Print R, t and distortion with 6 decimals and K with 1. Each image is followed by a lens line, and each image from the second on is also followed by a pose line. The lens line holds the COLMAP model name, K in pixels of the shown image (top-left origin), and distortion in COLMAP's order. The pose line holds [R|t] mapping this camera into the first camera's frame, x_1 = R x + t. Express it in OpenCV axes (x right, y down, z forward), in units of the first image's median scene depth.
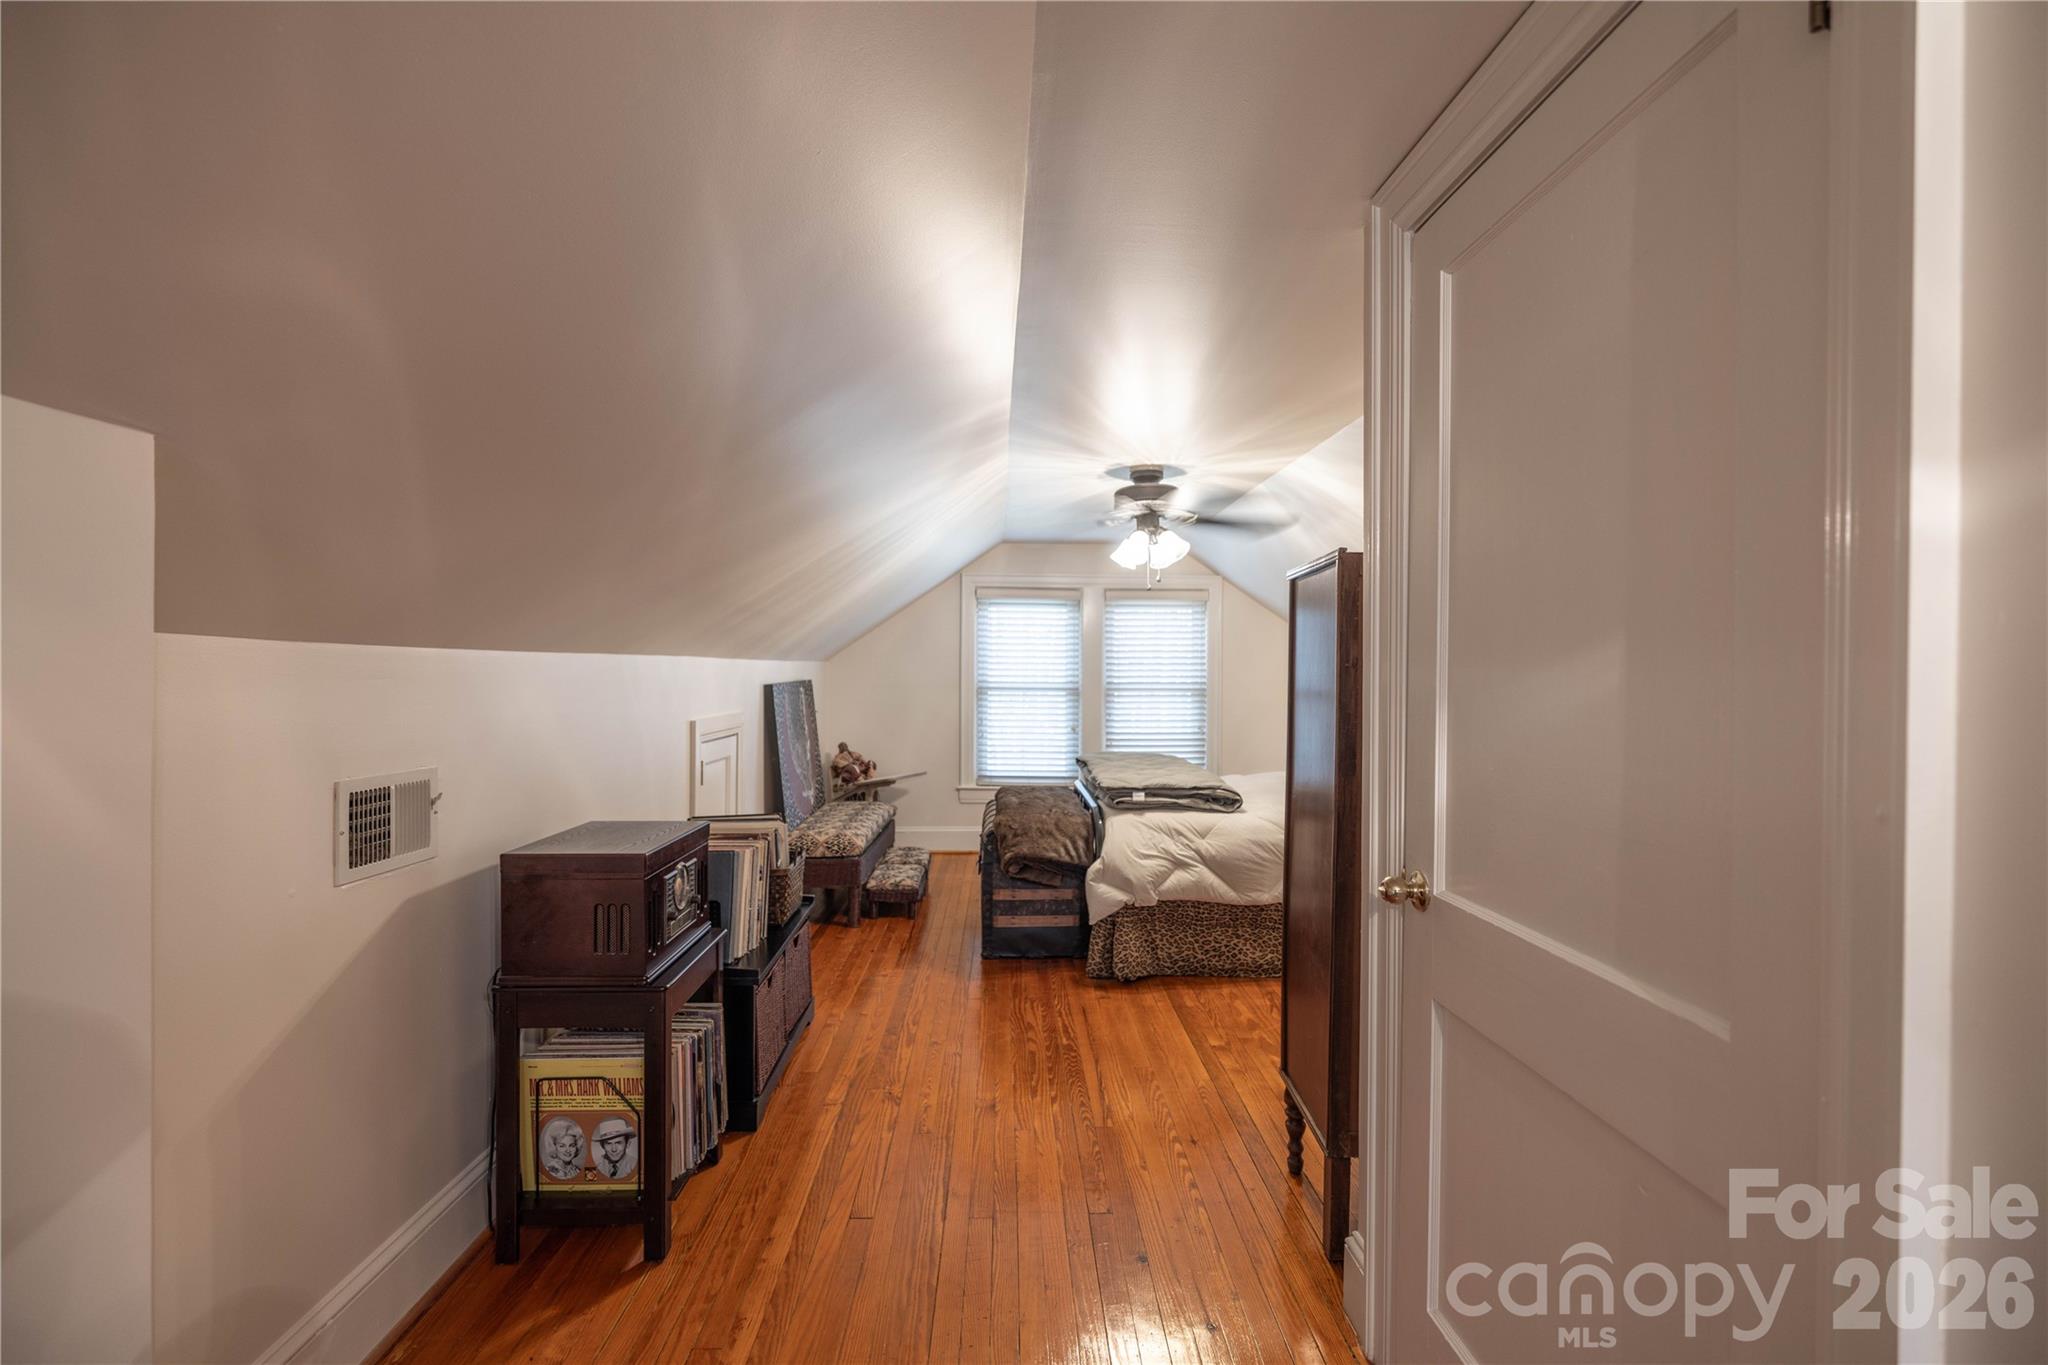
lens RADIAL K [[950.3, 0, 1043.0], [0, 950.3, 680.0], [0, 0, 1]] dist [-0.008776, 0.000004]
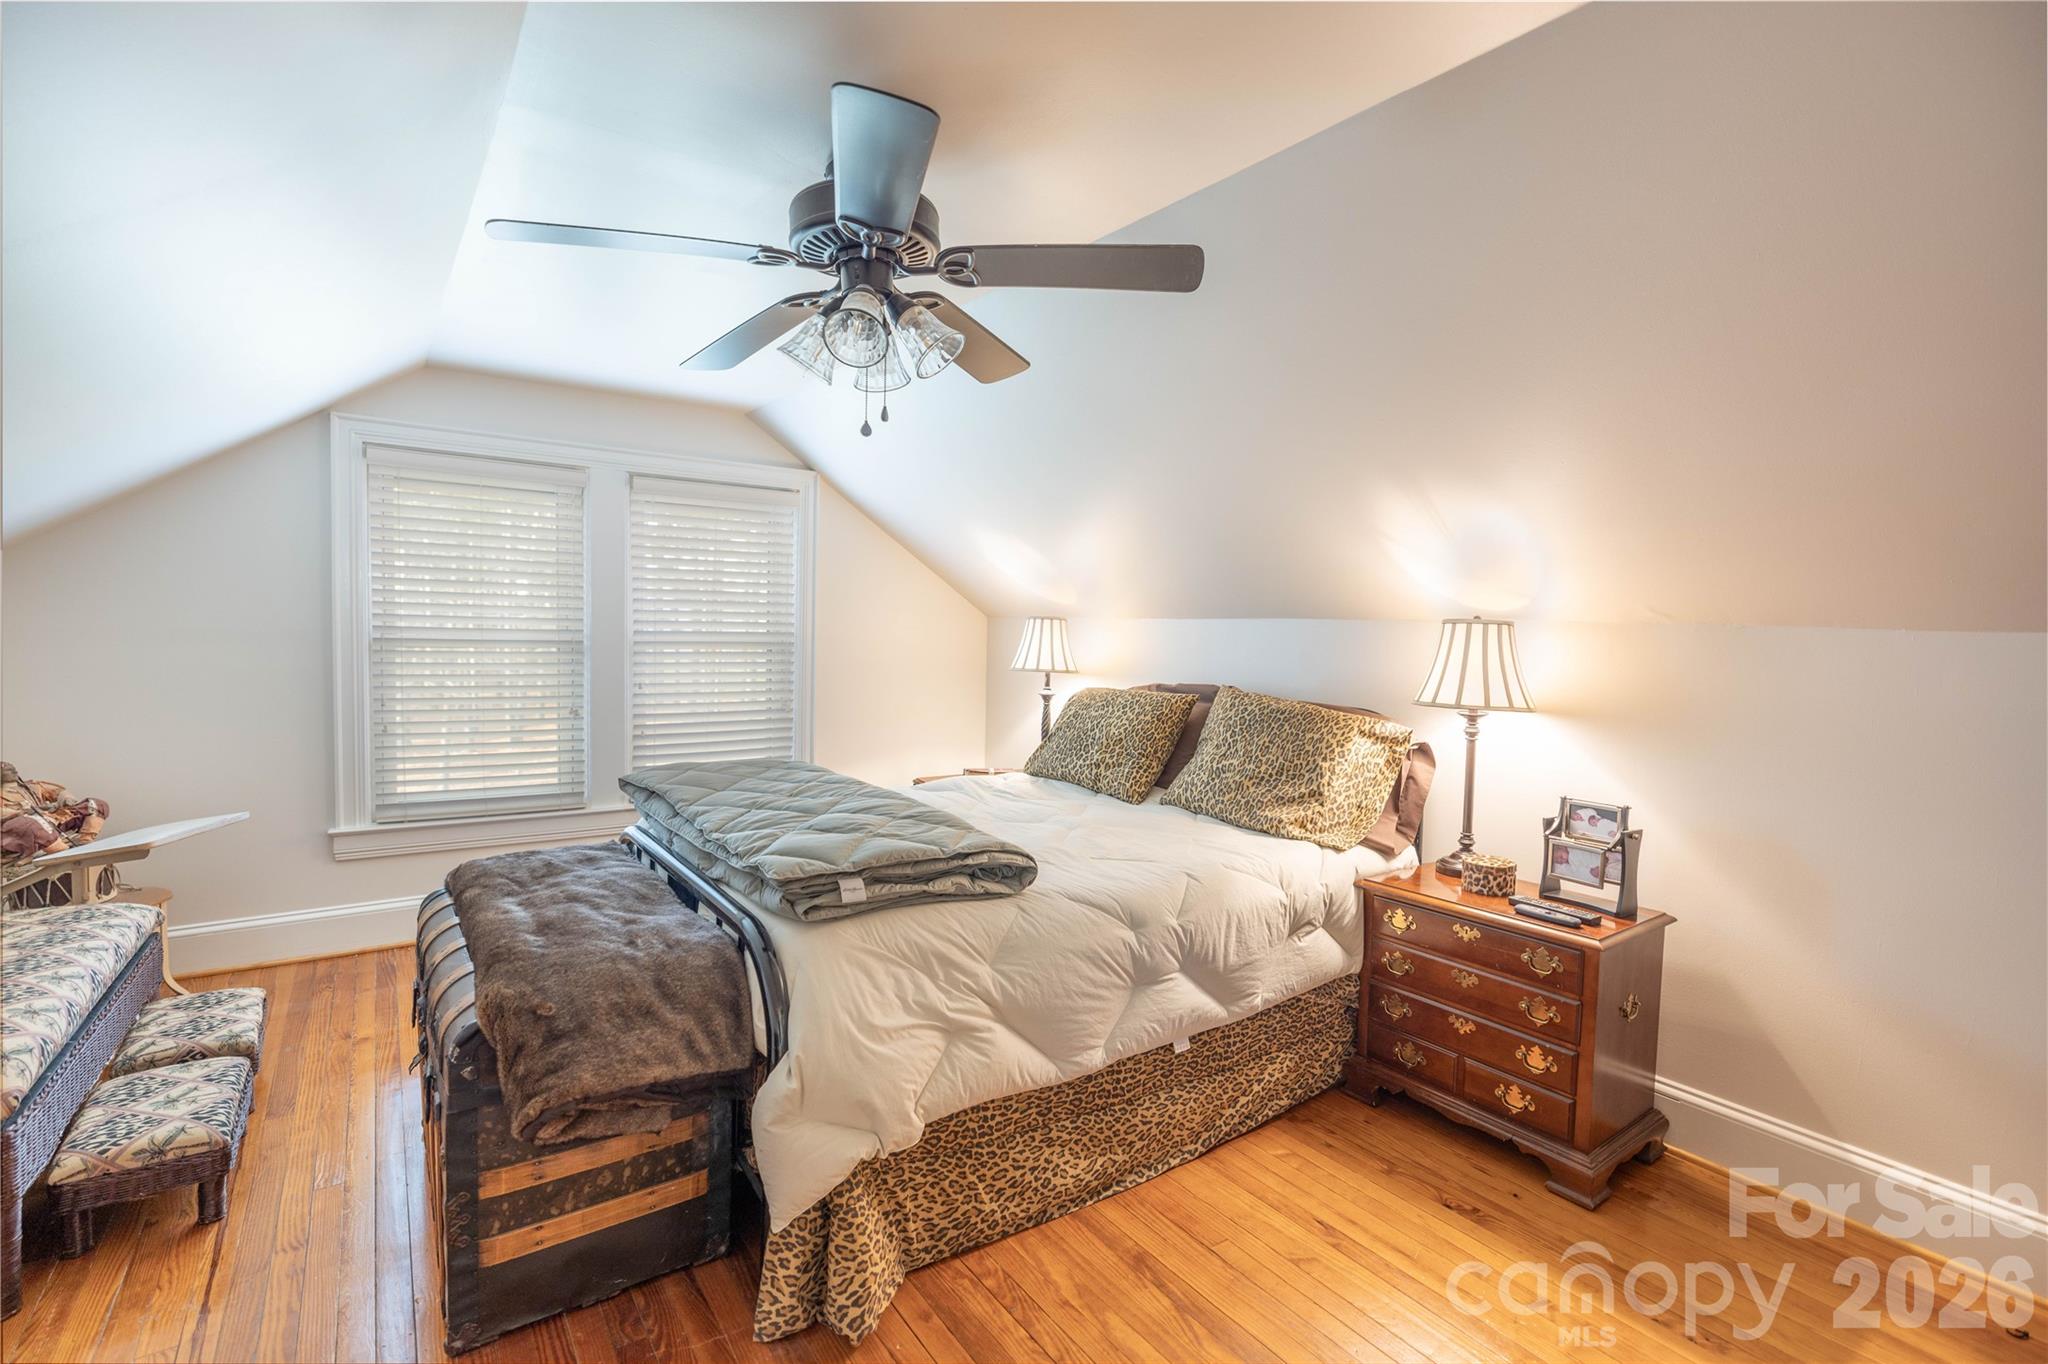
lens RADIAL K [[950.3, 0, 1043.0], [0, 950.3, 679.5], [0, 0, 1]] dist [-0.008776, 0.000004]
pose [[0.838492, -0.014580, 0.544718, -0.066330], [-0.014760, 0.998668, 0.049450, -0.000917], [-0.544713, -0.049504, 0.837160, 0.566931]]
